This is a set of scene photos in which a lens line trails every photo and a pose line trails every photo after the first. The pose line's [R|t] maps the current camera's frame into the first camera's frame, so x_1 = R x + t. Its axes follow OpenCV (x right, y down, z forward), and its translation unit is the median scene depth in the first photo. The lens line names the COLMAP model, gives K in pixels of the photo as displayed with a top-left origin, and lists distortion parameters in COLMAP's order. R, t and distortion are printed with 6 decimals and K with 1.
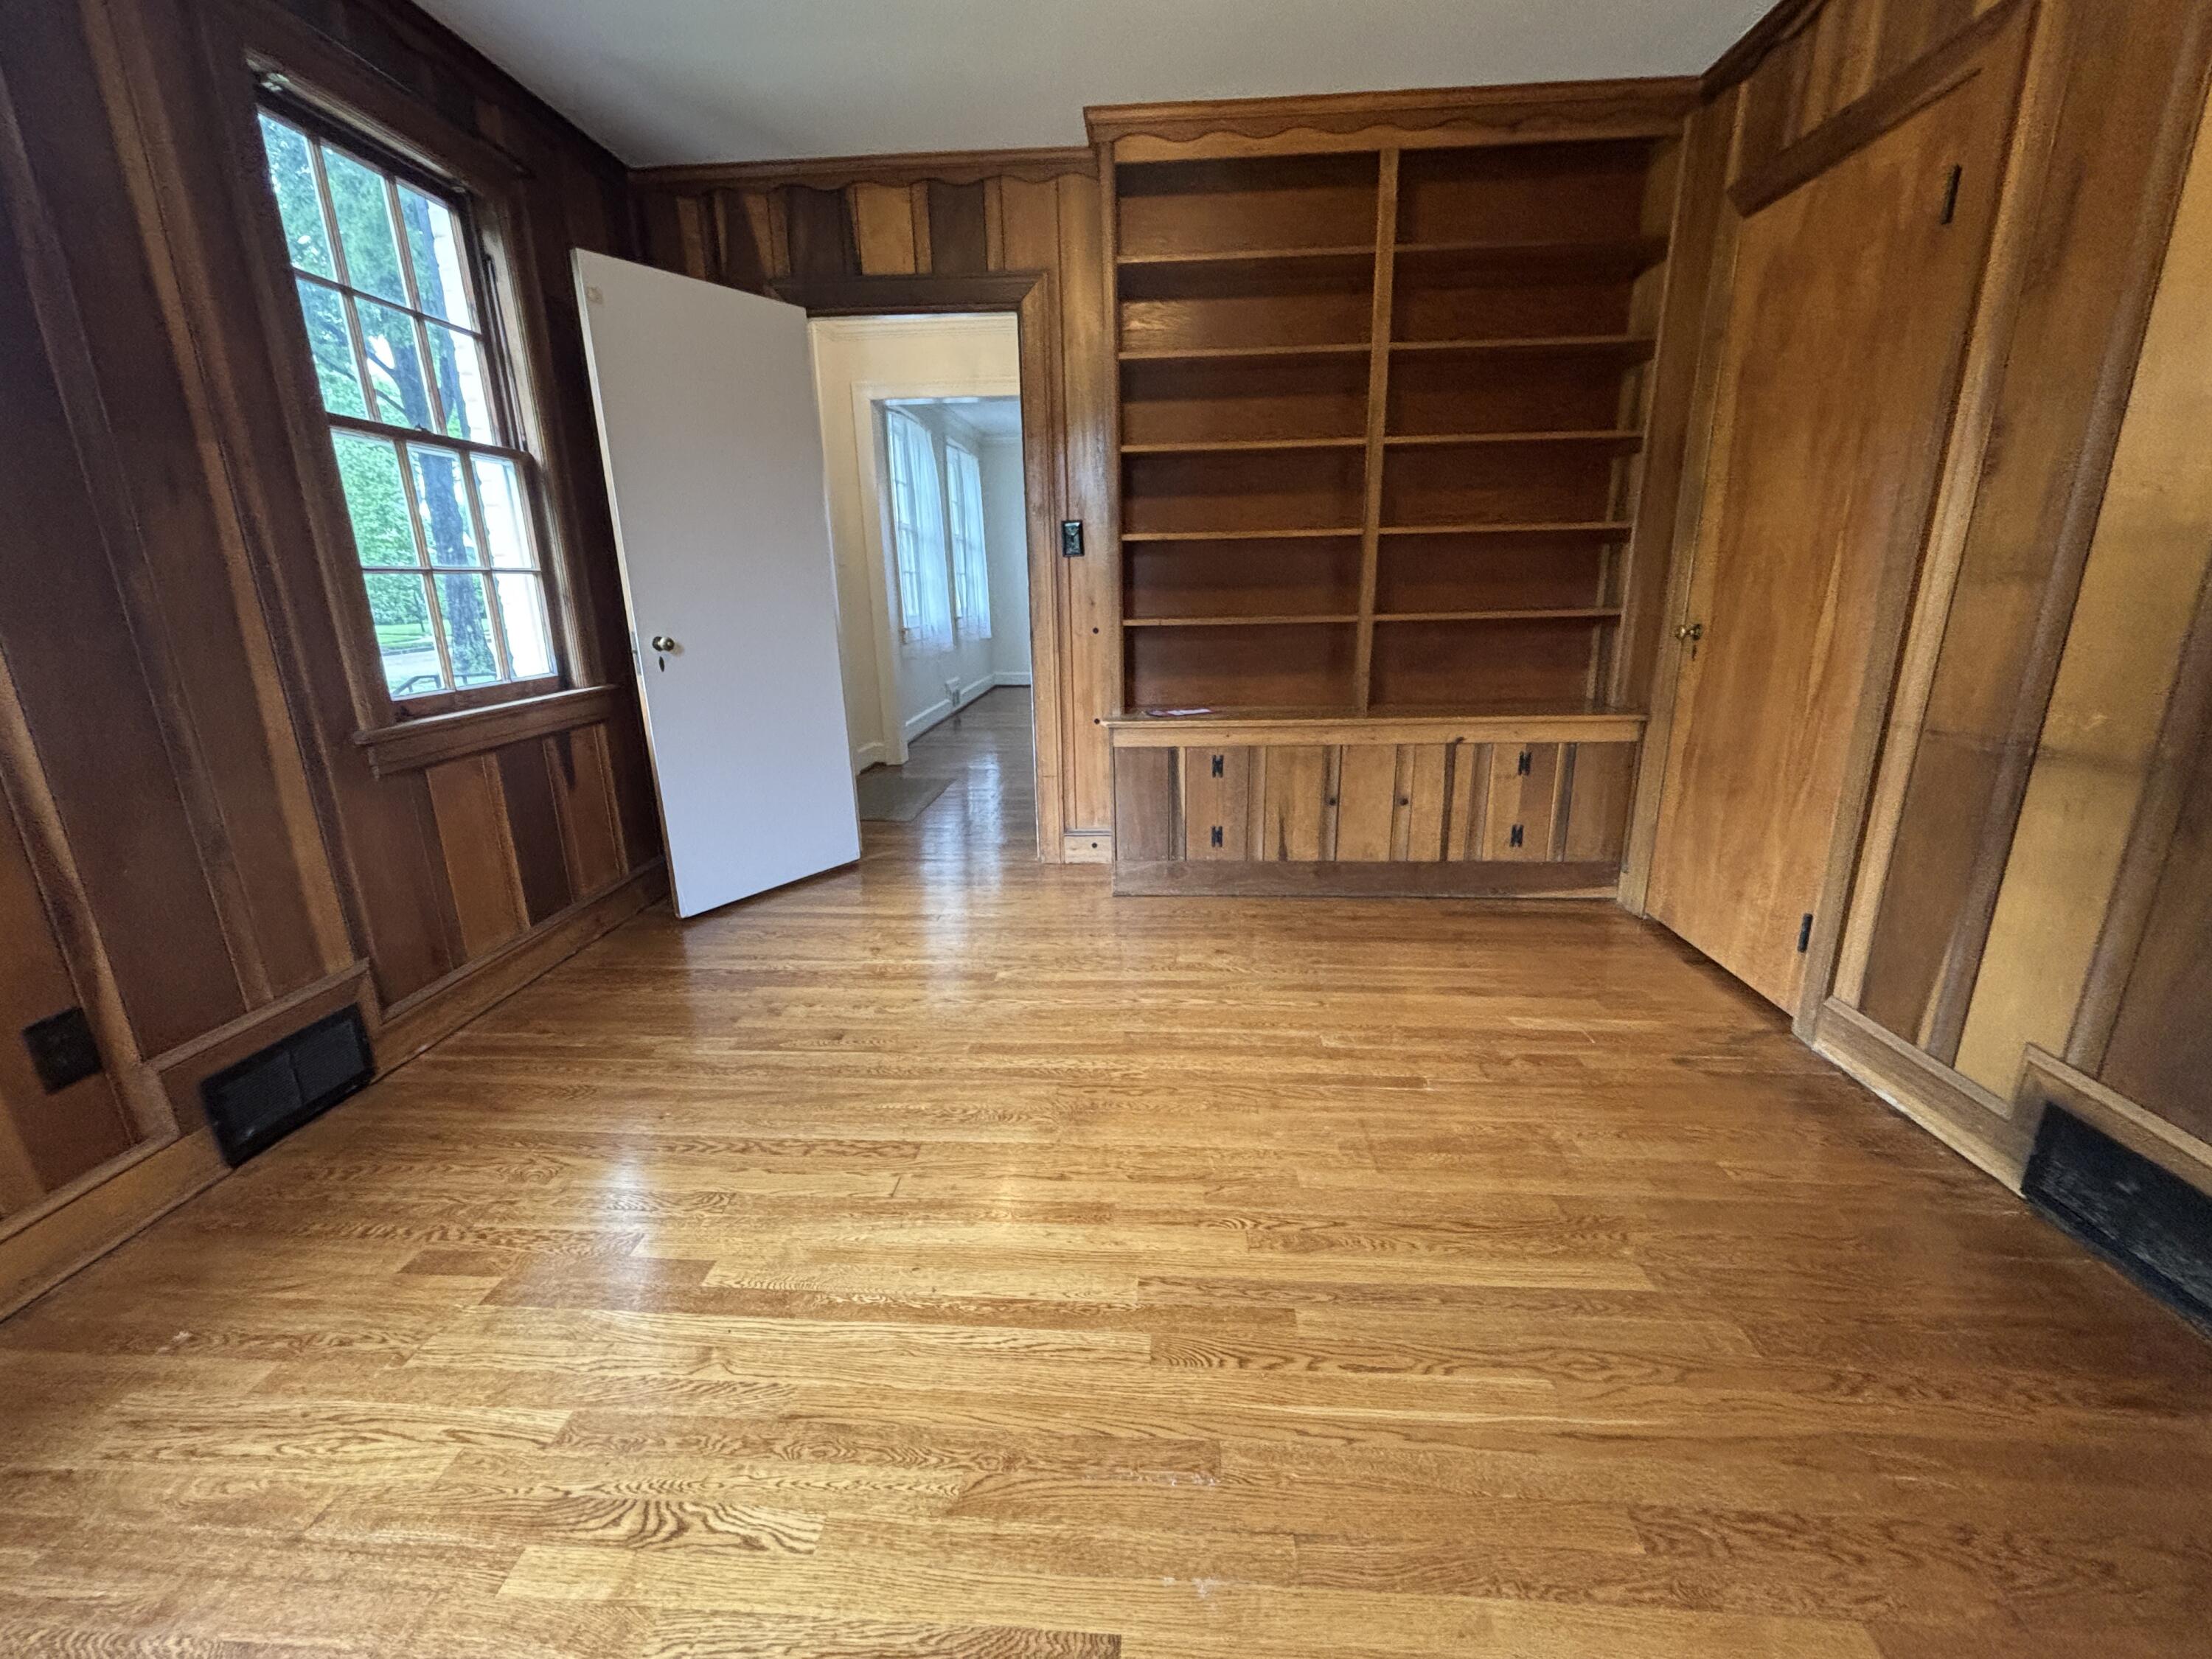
lens RADIAL K [[910.7, 0, 1108.1], [0, 910.7, 823.8], [0, 0, 1]] dist [0.012740, -0.000173]
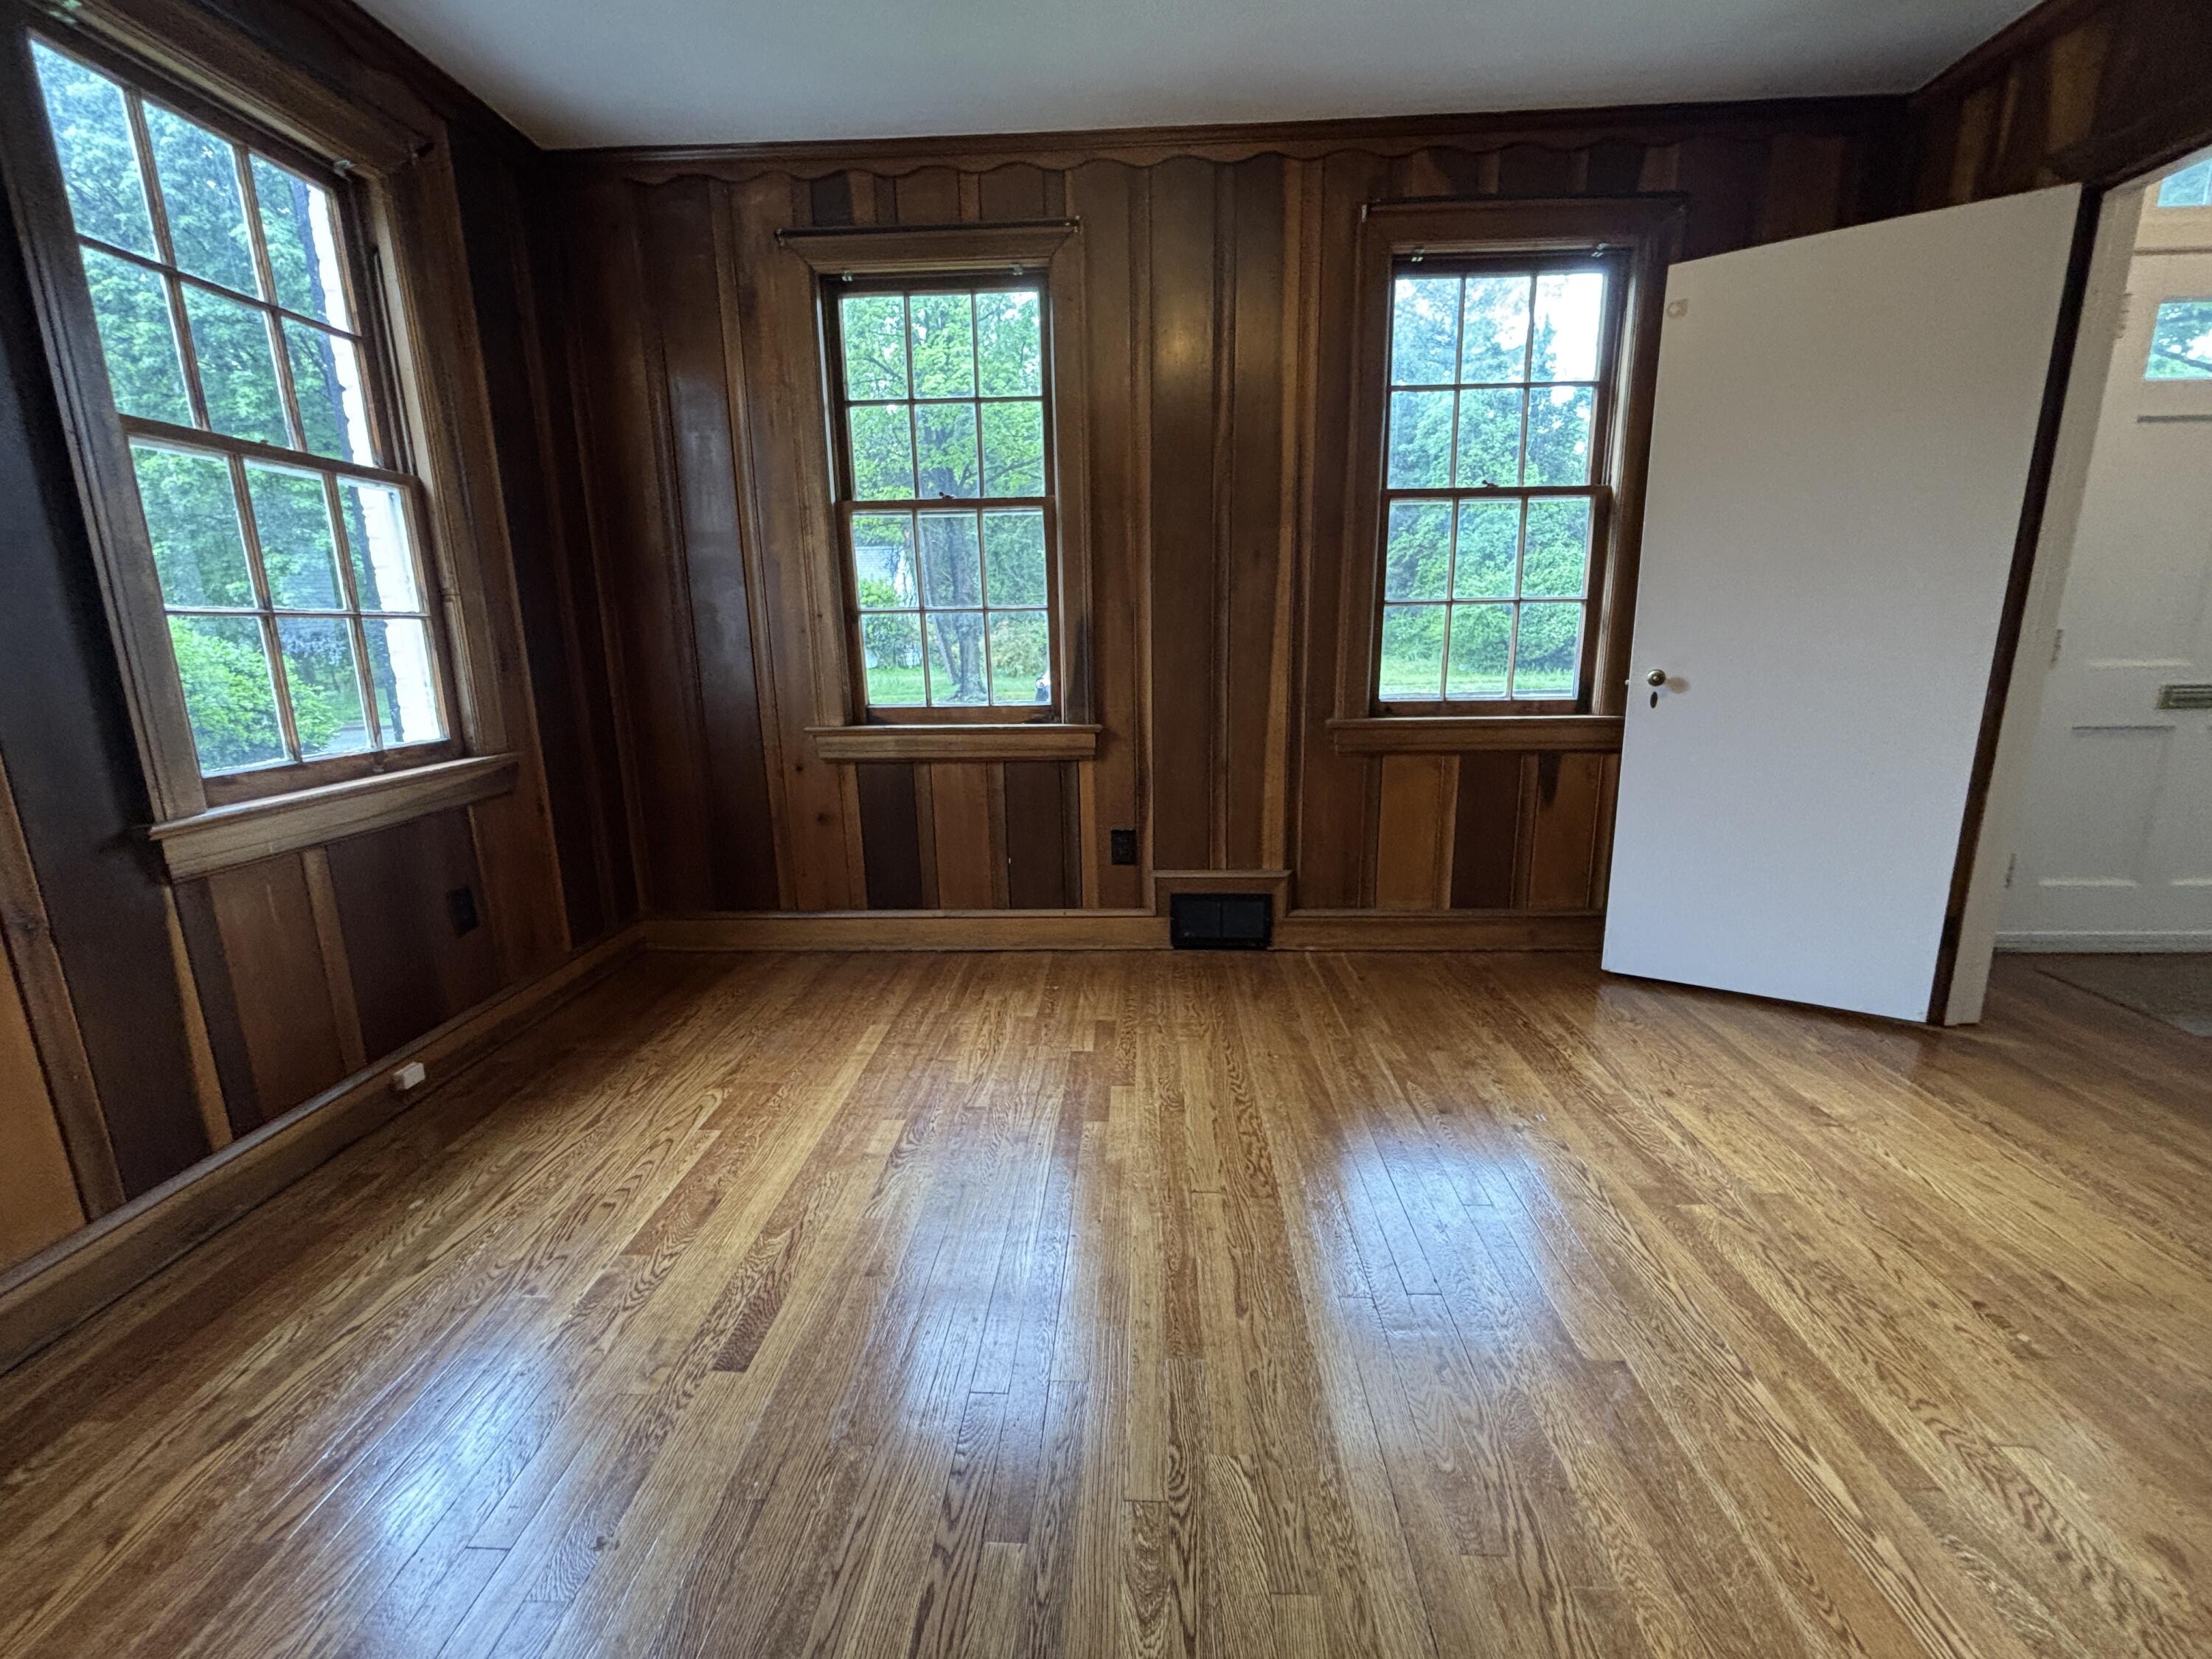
lens RADIAL K [[910.7, 0, 1108.1], [0, 910.7, 823.8], [0, 0, 1]] dist [0.012740, -0.000173]
pose [[0.018814, 0.236970, -0.971335, 0.536372], [-0.250833, 0.941556, 0.224847, -0.163516], [0.967847, 0.239413, 0.077155, 0.555046]]
